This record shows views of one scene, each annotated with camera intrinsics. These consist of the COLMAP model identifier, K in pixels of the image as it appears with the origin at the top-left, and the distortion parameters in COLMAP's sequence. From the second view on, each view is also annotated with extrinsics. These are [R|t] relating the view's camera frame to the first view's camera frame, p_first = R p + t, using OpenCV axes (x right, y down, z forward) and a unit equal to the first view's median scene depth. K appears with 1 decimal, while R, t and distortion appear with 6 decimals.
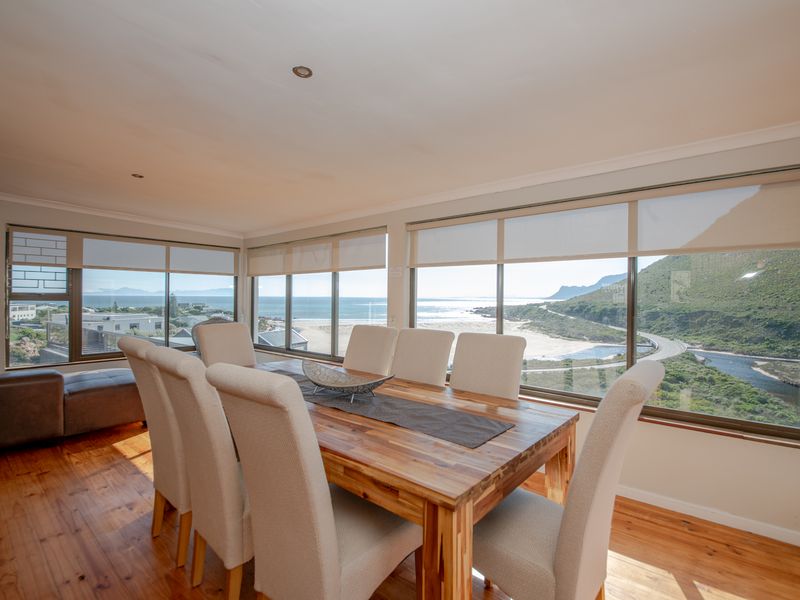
lens RADIAL K [[379.3, 0, 400.5], [0, 379.3, 303.8], [0, 0, 1]] dist [-0.018381, -0.002335]
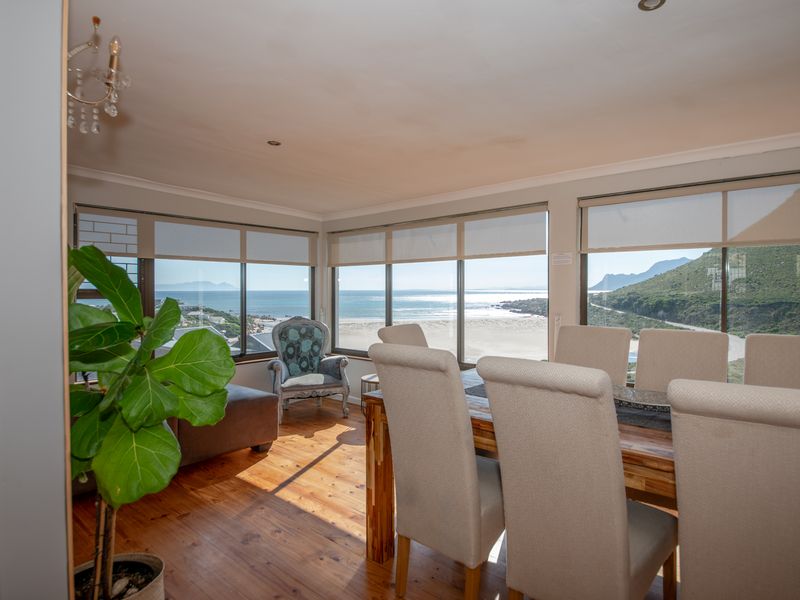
lens RADIAL K [[450.5, 0, 400.4], [0, 450.5, 298.1], [0, 0, 1]] dist [0.003523, -0.000149]
pose [[0.999888, -0.011177, -0.009948, -0.237492], [0.011184, 0.999937, 0.000690, -0.002312], [0.009939, -0.000801, 0.999950, 0.017113]]
